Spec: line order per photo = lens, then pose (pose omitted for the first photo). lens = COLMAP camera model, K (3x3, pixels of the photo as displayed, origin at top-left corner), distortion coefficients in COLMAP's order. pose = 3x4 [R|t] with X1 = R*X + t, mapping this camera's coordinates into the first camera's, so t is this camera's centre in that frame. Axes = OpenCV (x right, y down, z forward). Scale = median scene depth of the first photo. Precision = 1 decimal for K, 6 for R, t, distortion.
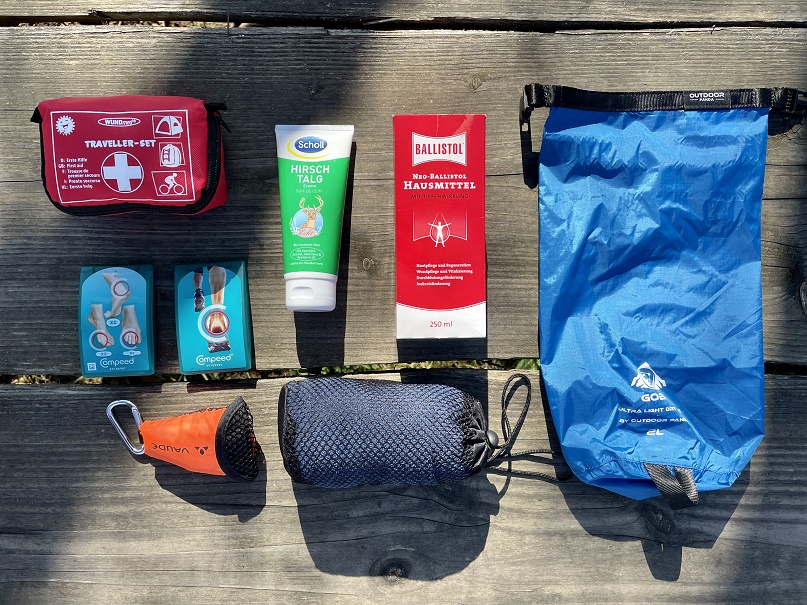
lens RADIAL K [[601.2, 0, 405.6], [0, 601.2, 302.2], [0, 0, 1]] dist [0.043158, -0.074689]
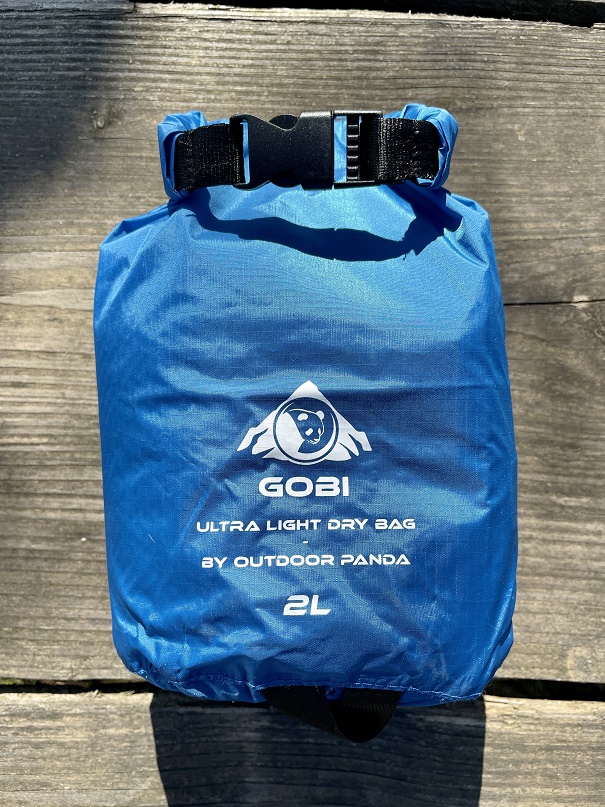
lens RADIAL K [[601.2, 0, 303.4], [0, 601.2, 402.7], [0, 0, 1]] dist [0.043158, -0.074689]
pose [[0.998908, 0.040715, -0.022927, 0.033659], [-0.041190, 0.998937, -0.020670, -0.116700], [0.022061, 0.021592, 0.999523, 0.511359]]
